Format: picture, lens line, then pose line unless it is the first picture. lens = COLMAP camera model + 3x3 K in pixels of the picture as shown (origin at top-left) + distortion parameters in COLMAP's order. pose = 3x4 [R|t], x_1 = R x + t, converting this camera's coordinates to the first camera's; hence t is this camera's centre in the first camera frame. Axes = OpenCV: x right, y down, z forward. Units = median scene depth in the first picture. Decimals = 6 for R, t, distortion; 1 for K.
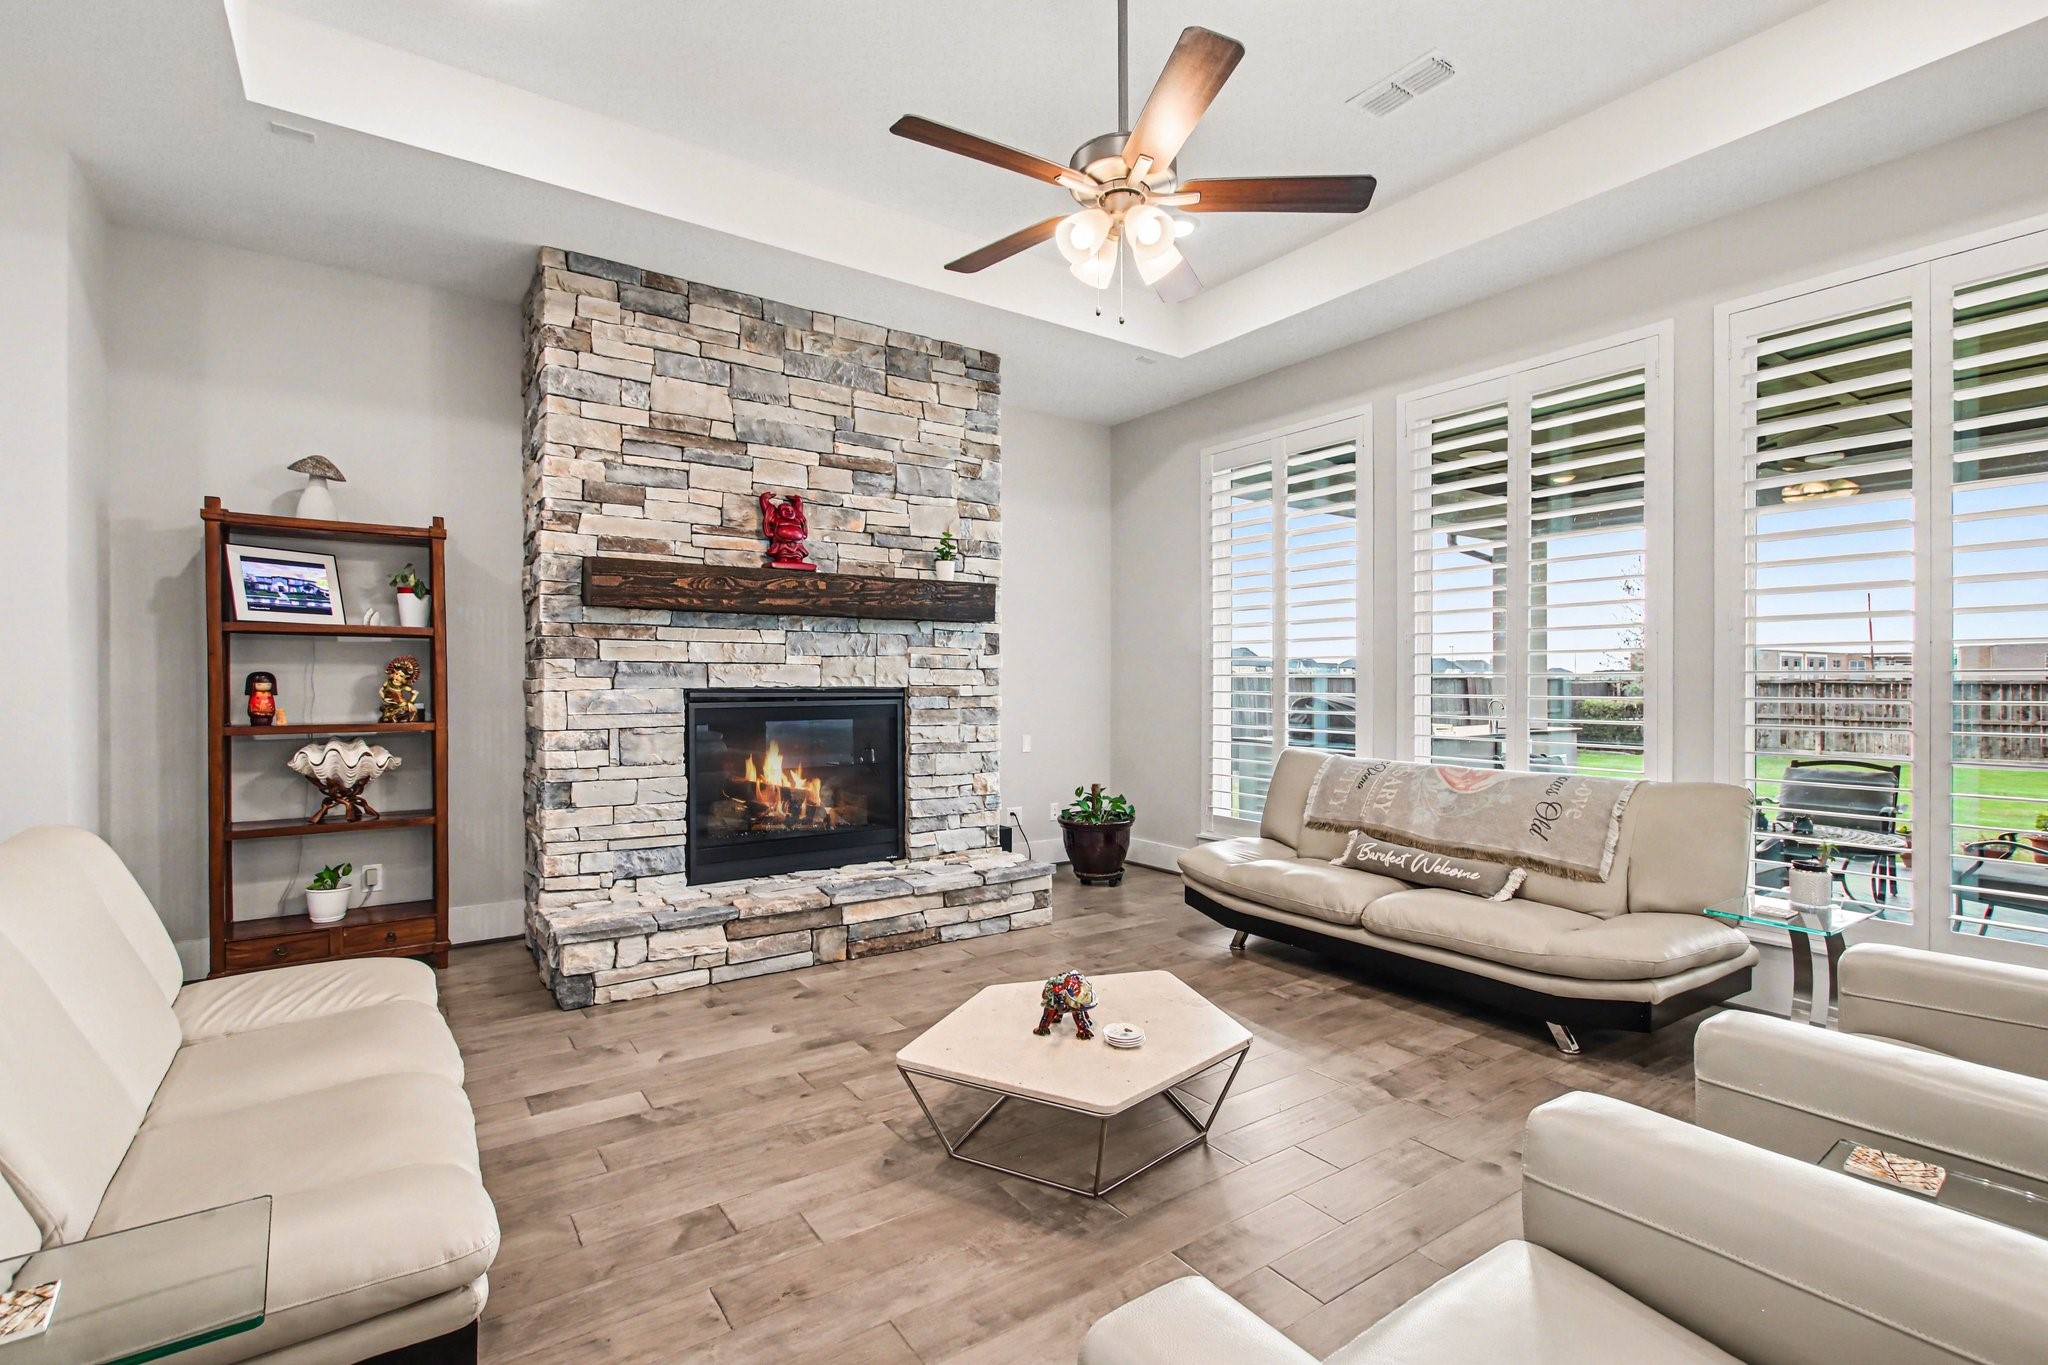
lens RADIAL K [[946.7, 0, 1048.7], [0, 946.7, 682.6], [0, 0, 1]] dist [0.014115, -0.004793]
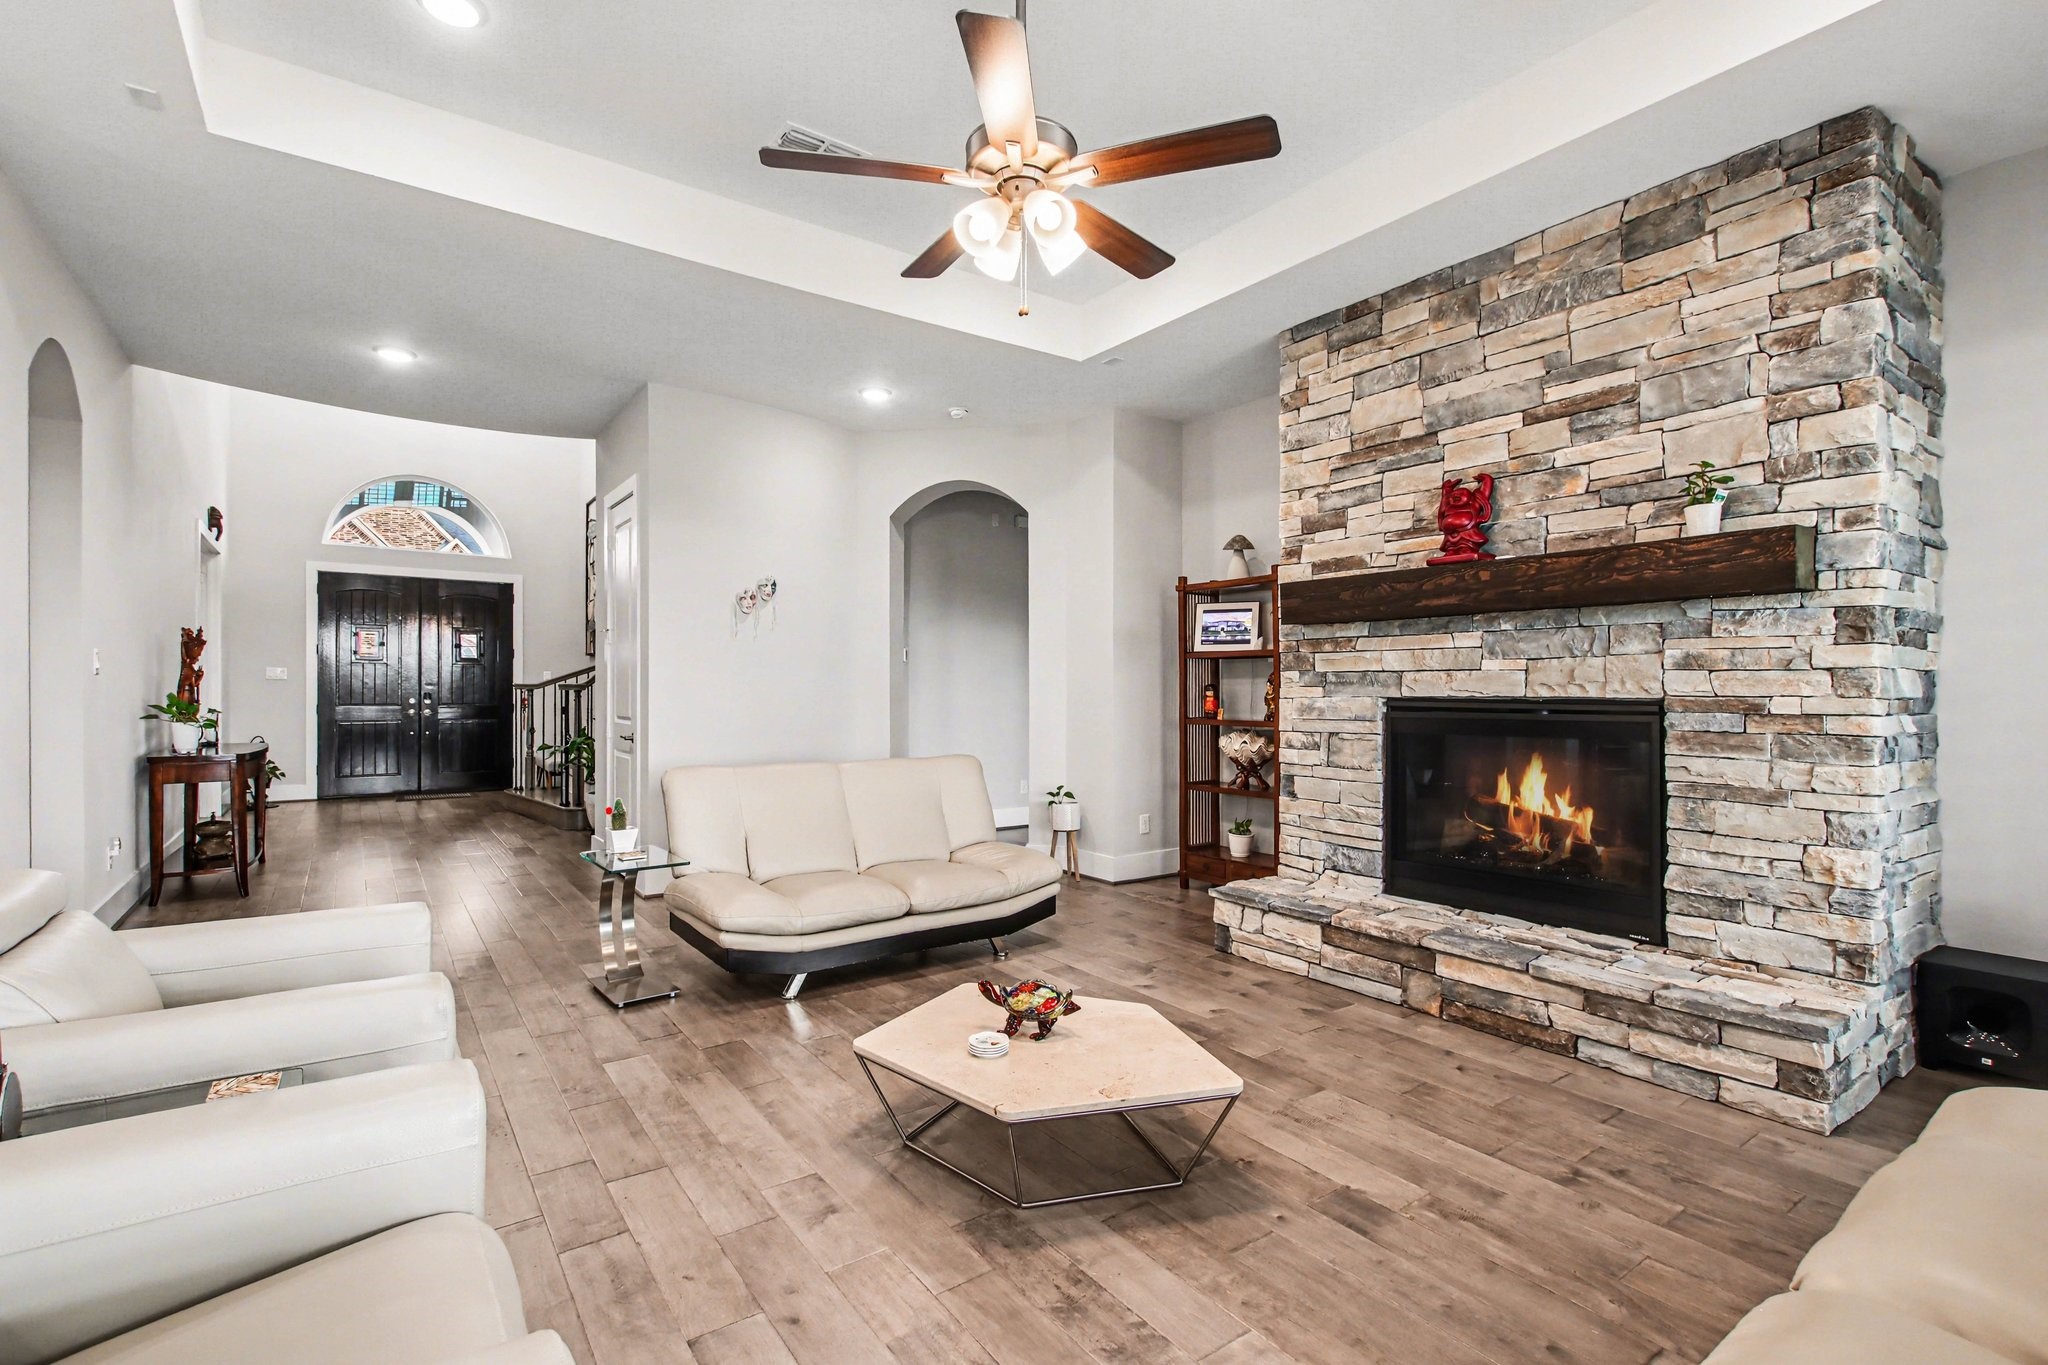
lens RADIAL K [[946.7, 0, 976.3], [0, 946.7, 689.8], [0, 0, 1]] dist [0.014115, -0.004793]
pose [[-0.028690, 0.000245, -0.999588, 0.651692], [0.000478, 1.000000, 0.000232, -0.002205], [0.999588, -0.000471, -0.028690, 0.608492]]
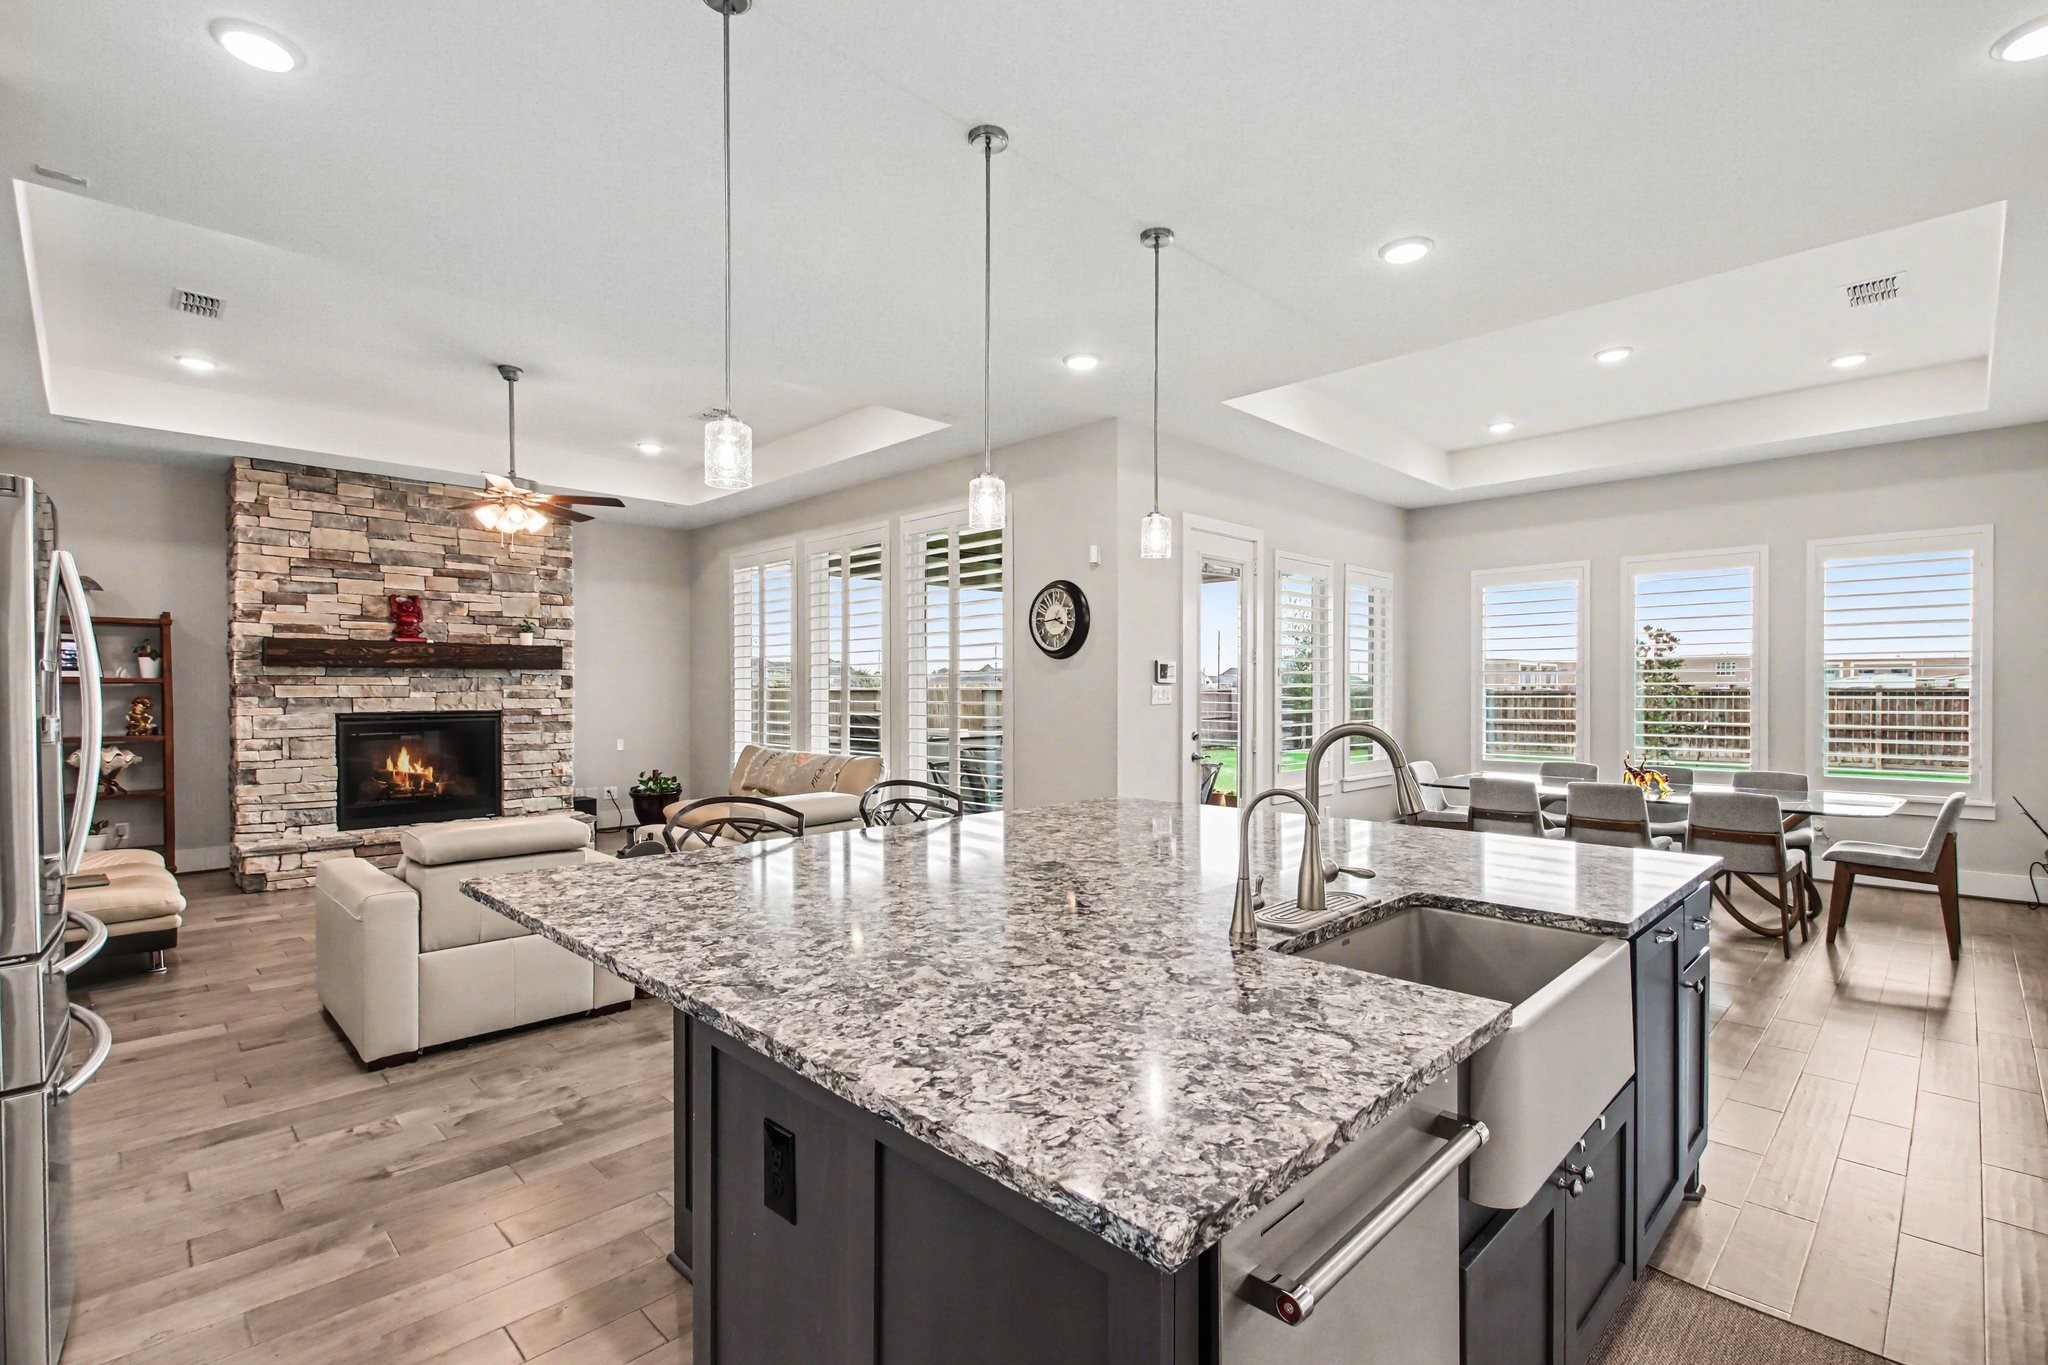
lens RADIAL K [[946.7, 0, 1050.0], [0, 946.7, 693.0], [0, 0, 1]] dist [0.014115, -0.004793]
pose [[0.986187, -0.005806, 0.165531, 0.590394], [0.005545, 0.999983, 0.002043, -0.026238], [-0.165540, -0.001097, 0.986202, -0.879919]]
